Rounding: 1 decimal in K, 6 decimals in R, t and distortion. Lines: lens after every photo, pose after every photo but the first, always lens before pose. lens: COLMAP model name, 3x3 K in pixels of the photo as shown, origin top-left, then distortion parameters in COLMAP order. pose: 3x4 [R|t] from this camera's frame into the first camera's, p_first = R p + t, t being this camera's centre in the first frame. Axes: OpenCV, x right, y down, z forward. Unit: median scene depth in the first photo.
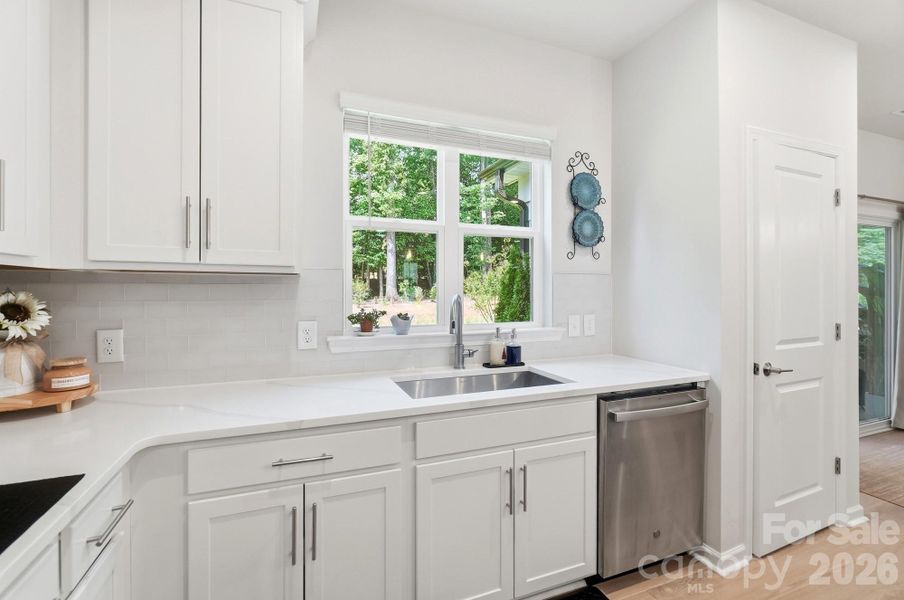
lens RADIAL K [[402.9, 0, 453.7], [0, 402.9, 290.2], [0, 0, 1]] dist [-0.001410, -0.000128]
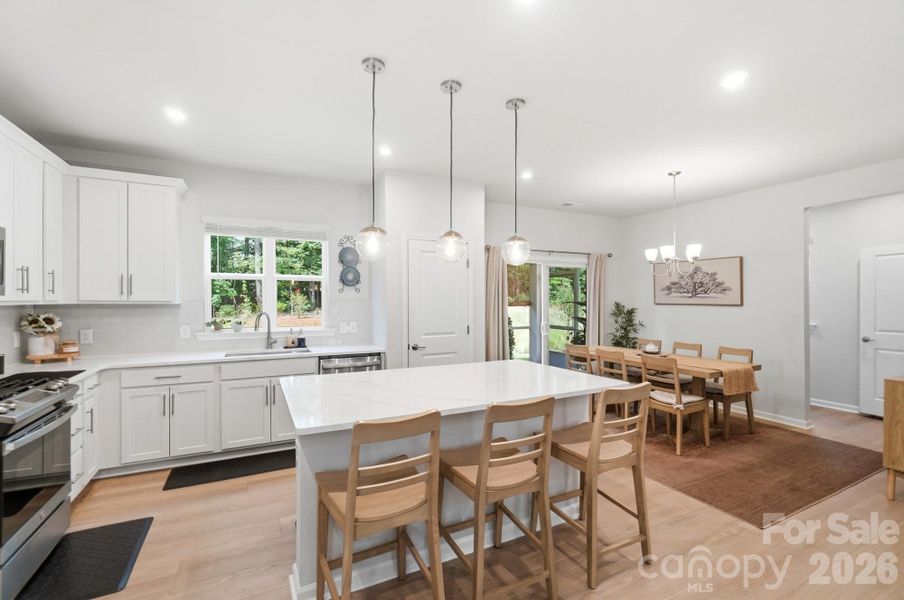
lens RADIAL K [[398.7, 0, 452.0], [0, 398.7, 300.0], [0, 0, 1]] dist [0.000316, 0.000173]
pose [[0.996499, -0.000091, 0.083602, 0.967221], [0.000201, 0.999999, -0.001307, -0.059194], [-0.083602, 0.001319, 0.996498, -1.350637]]
